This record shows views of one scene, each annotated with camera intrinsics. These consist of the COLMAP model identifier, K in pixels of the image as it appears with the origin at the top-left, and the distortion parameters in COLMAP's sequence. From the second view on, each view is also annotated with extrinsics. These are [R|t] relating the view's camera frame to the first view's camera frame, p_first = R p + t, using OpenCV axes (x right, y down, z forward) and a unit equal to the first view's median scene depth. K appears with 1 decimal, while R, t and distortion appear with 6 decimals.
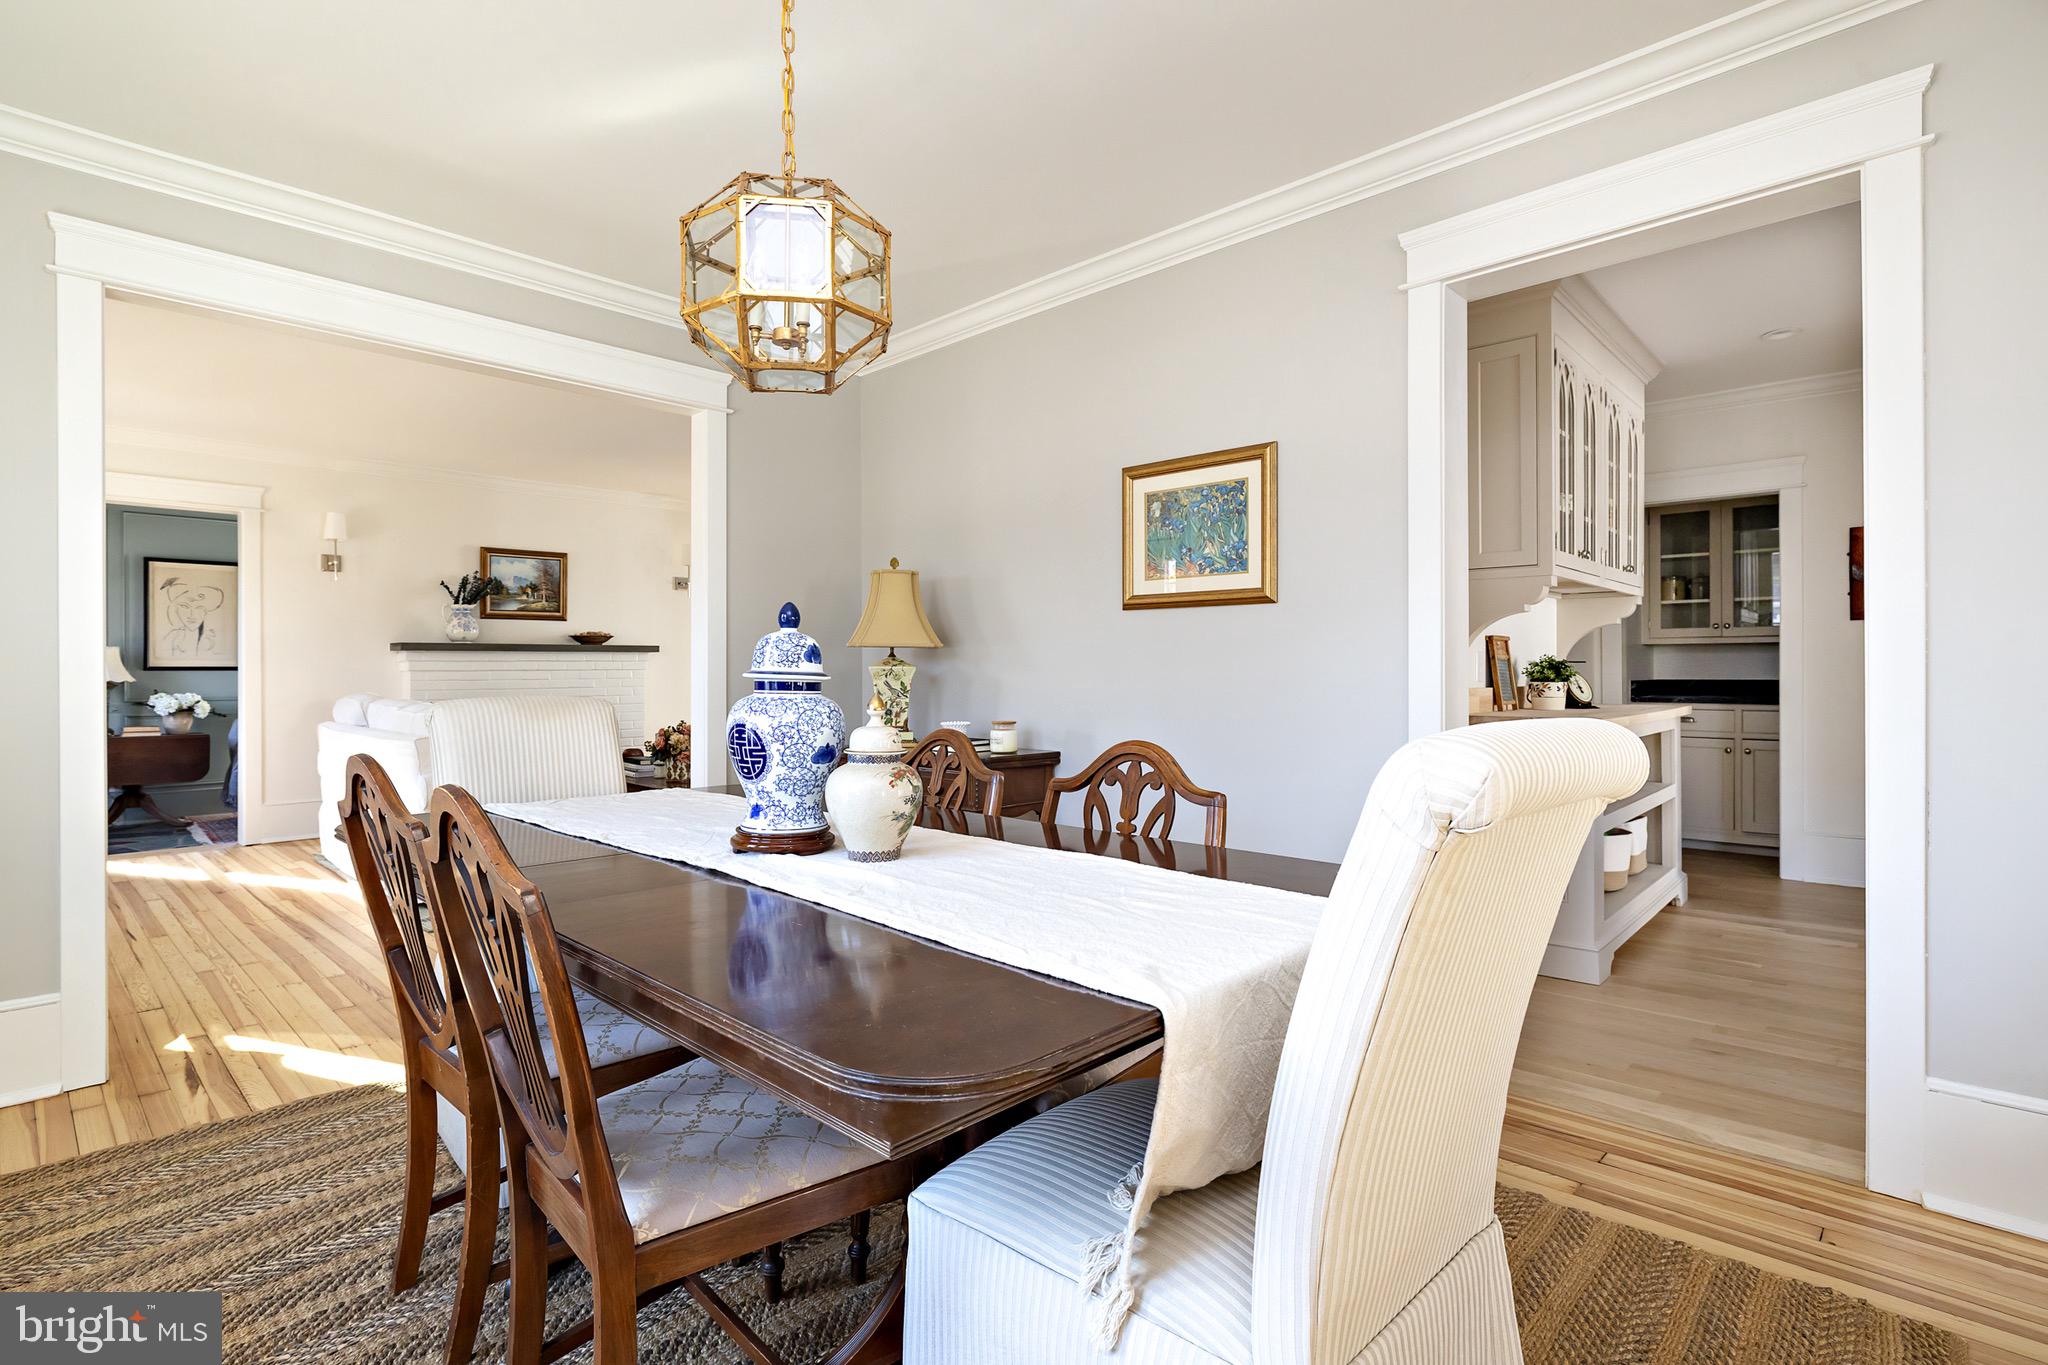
lens RADIAL K [[996.8, 0, 1008.7], [0, 996.8, 666.3], [0, 0, 1]] dist [0.002960, 0.000876]
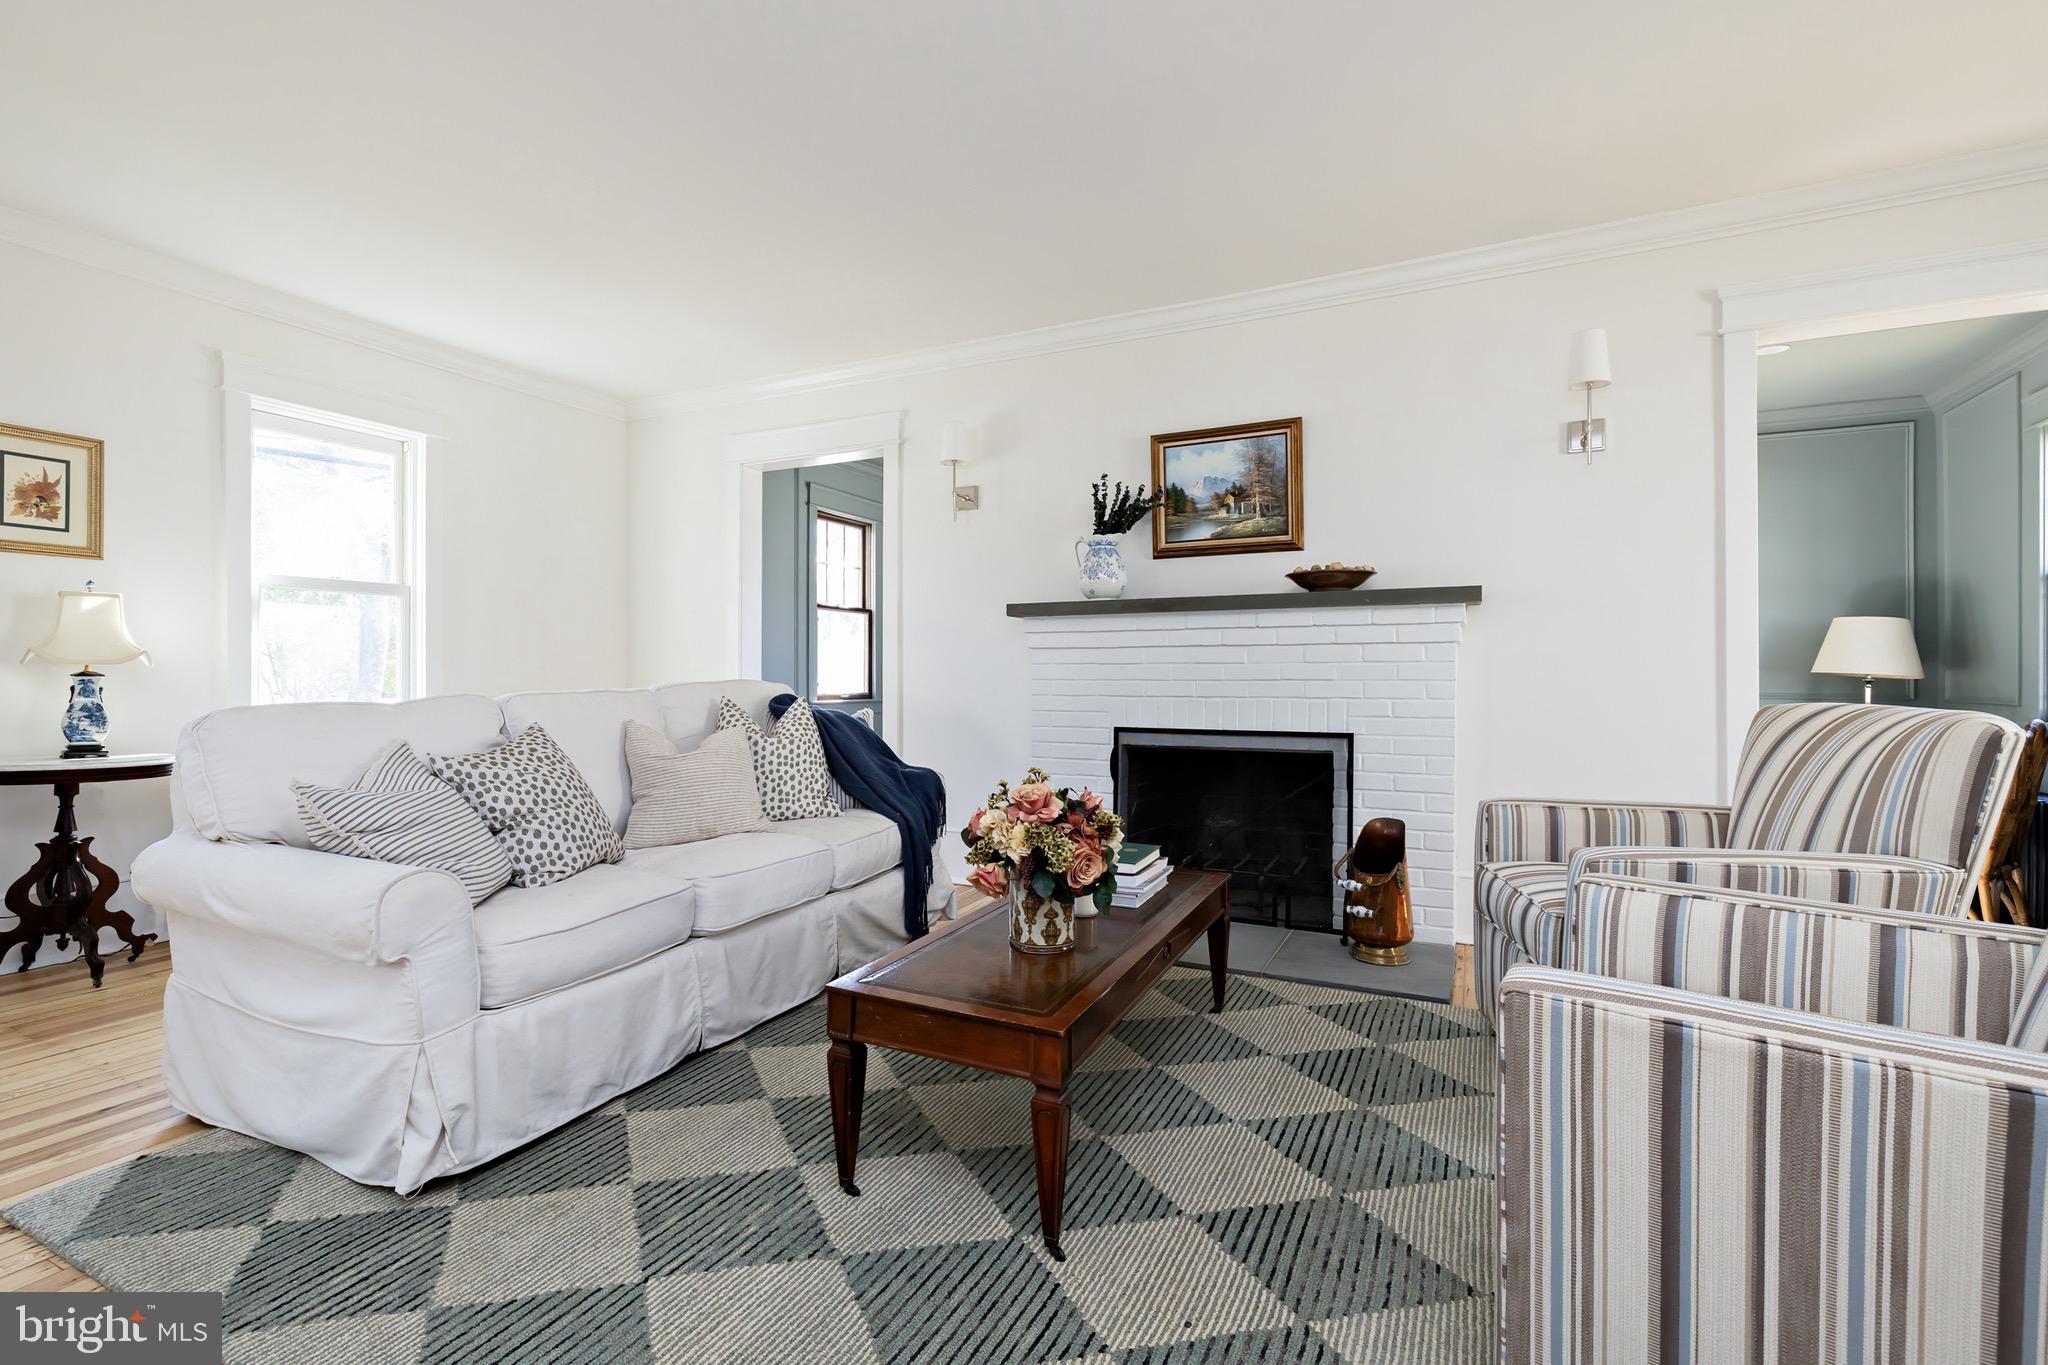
lens RADIAL K [[917.7, 0, 1004.5], [0, 917.7, 678.4], [0, 0, 1]] dist [0.002788, -0.000348]
pose [[0.279481, 0.012161, -0.960074, -0.031145], [-0.011058, 0.999894, 0.009447, 0.018509], [0.960088, 0.007977, 0.279585, 0.740699]]
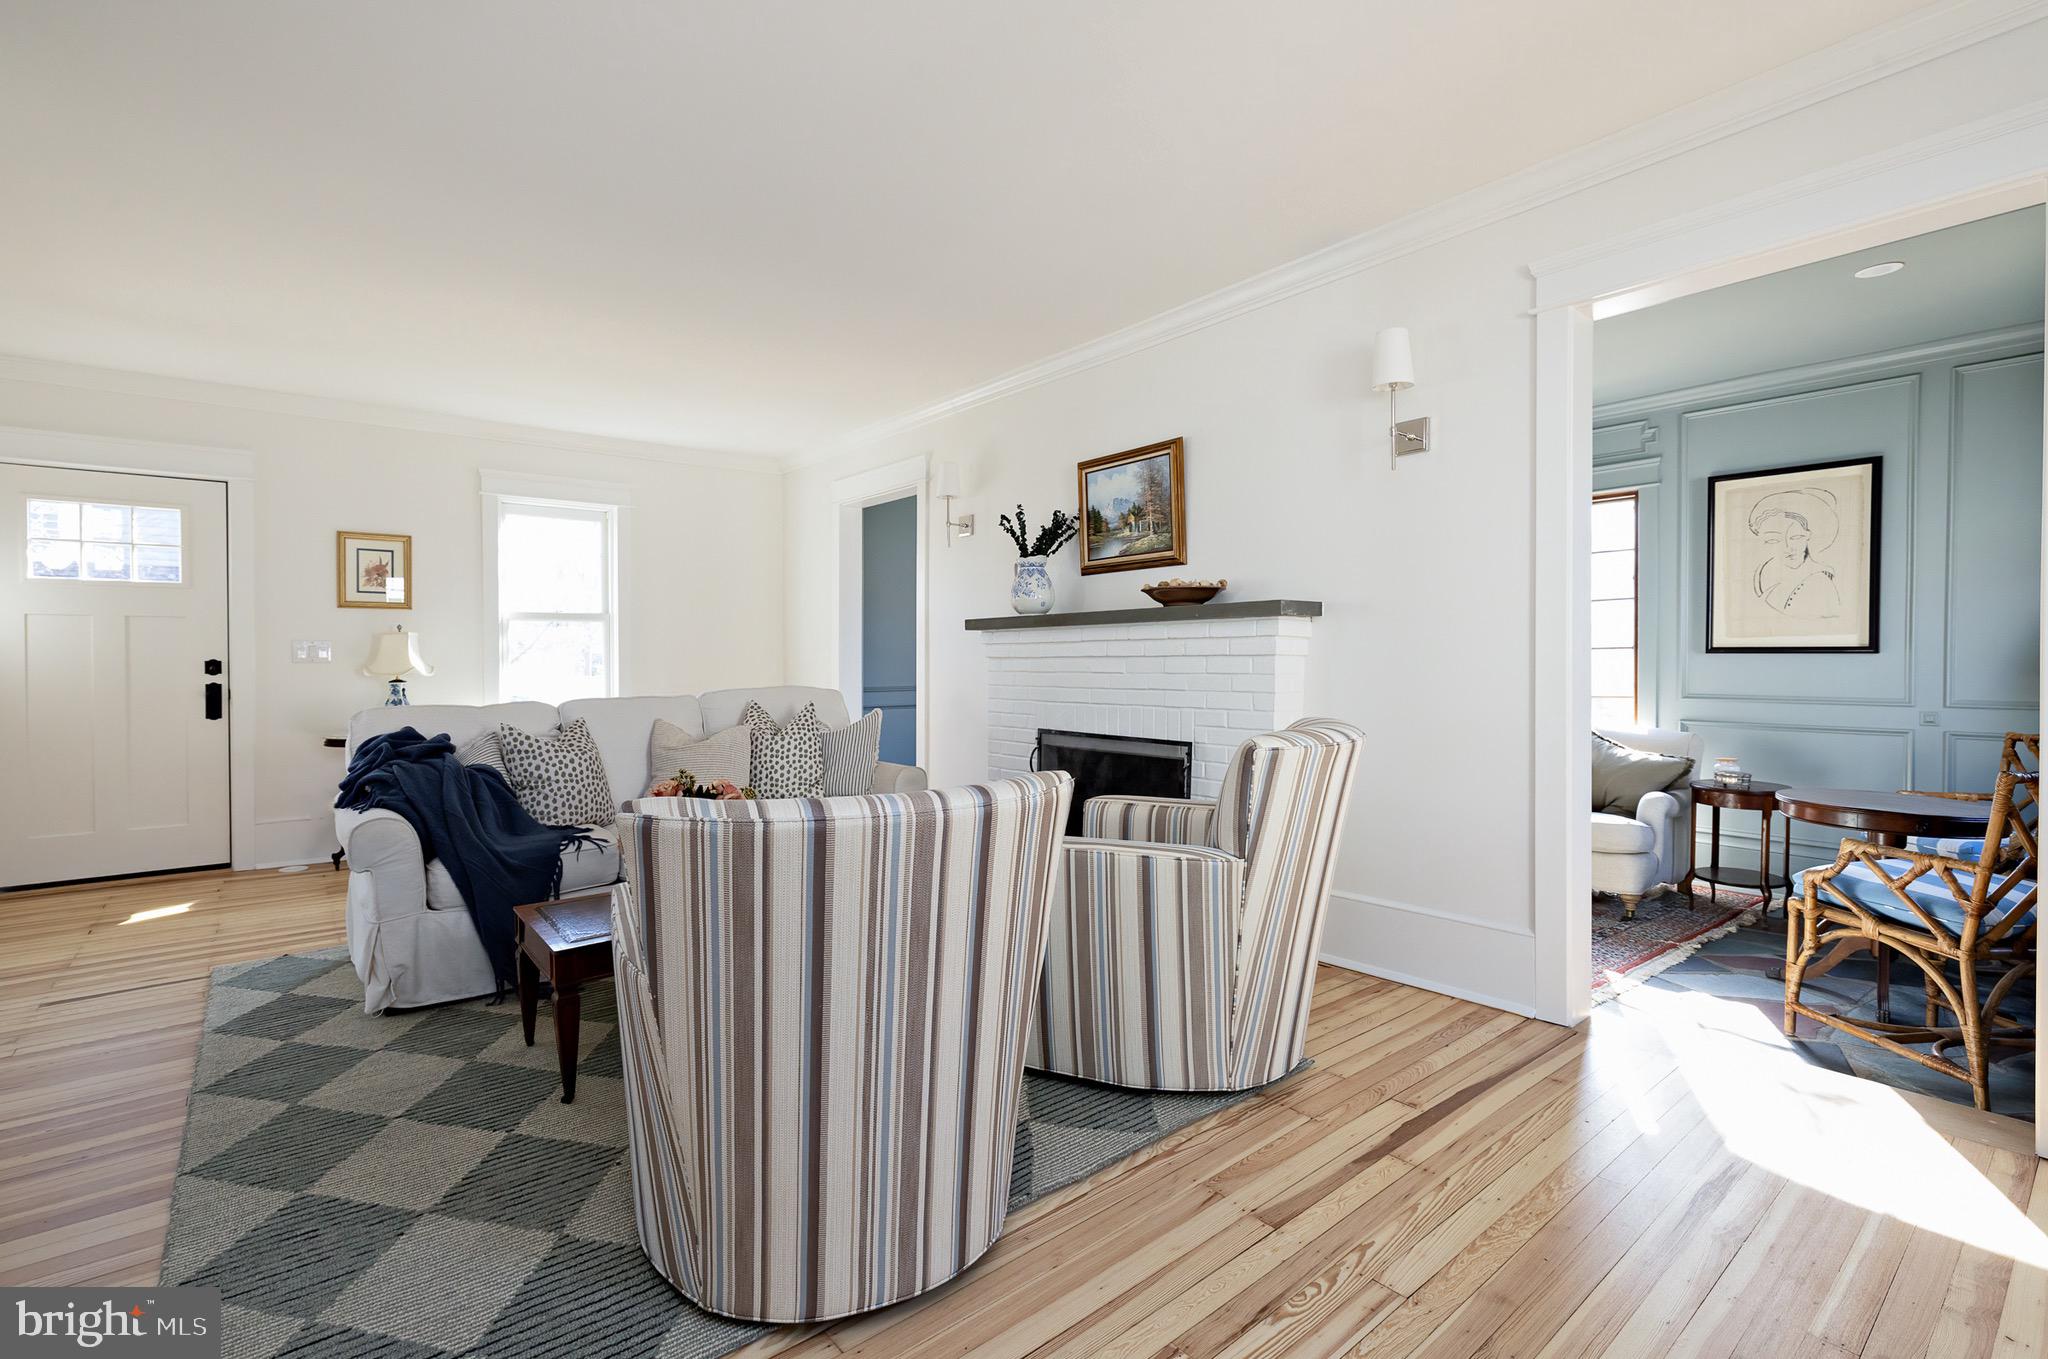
lens RADIAL K [[917.7, 0, 1006.9], [0, 917.7, 666.5], [0, 0, 1]] dist [0.002788, -0.000348]
pose [[-0.114541, 0.012632, -0.993338, 0.060791], [0.004096, 0.999917, 0.012243, 0.003268], [0.993410, -0.002666, -0.114583, 0.987943]]
